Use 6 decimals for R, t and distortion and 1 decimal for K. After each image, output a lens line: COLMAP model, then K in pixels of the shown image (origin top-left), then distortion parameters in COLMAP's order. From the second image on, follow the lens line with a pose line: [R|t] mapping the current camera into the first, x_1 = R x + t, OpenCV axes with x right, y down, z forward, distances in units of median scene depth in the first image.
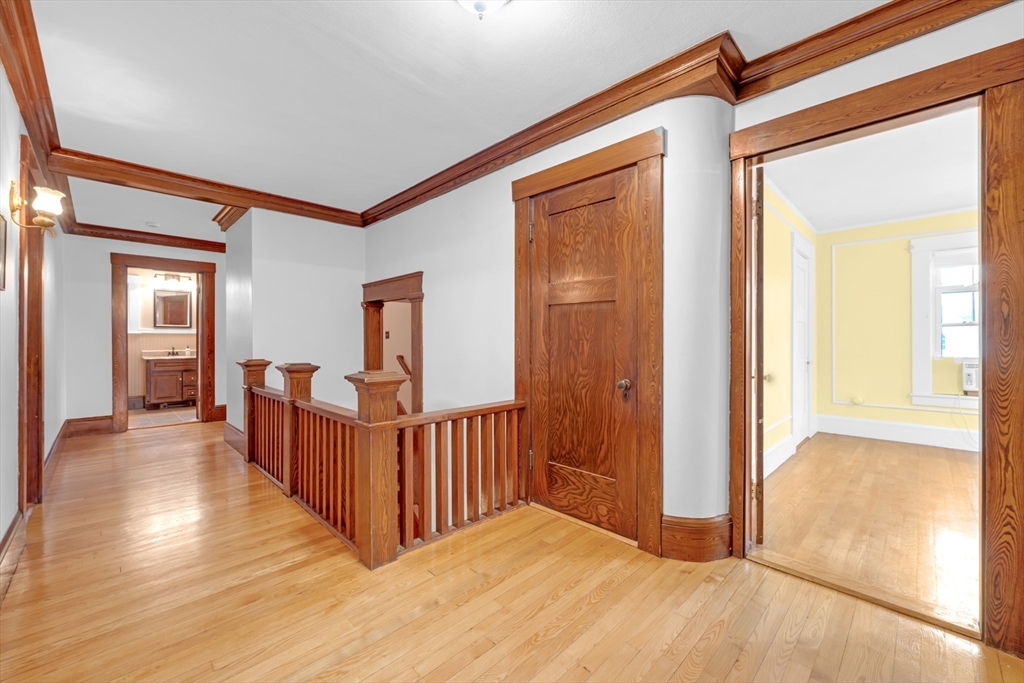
lens RADIAL K [[414.8, 0, 510.3], [0, 414.8, 337.7], [0, 0, 1]] dist [-0.003198, -0.000126]
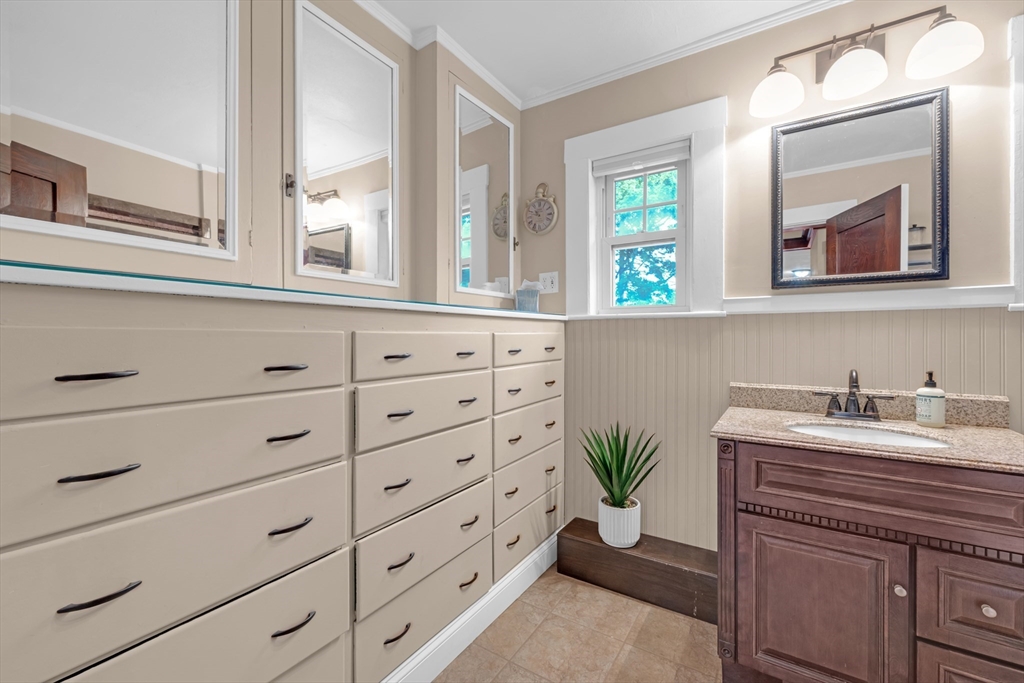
lens RADIAL K [[414.8, 0, 510.8], [0, 414.8, 341.2], [0, 0, 1]] dist [-0.003198, -0.000126]
pose [[0.204877, 0.007099, -0.978762, -0.661271], [-0.002037, 0.999975, 0.006826, 0.004586], [0.978786, 0.000595, 0.204887, 0.807695]]
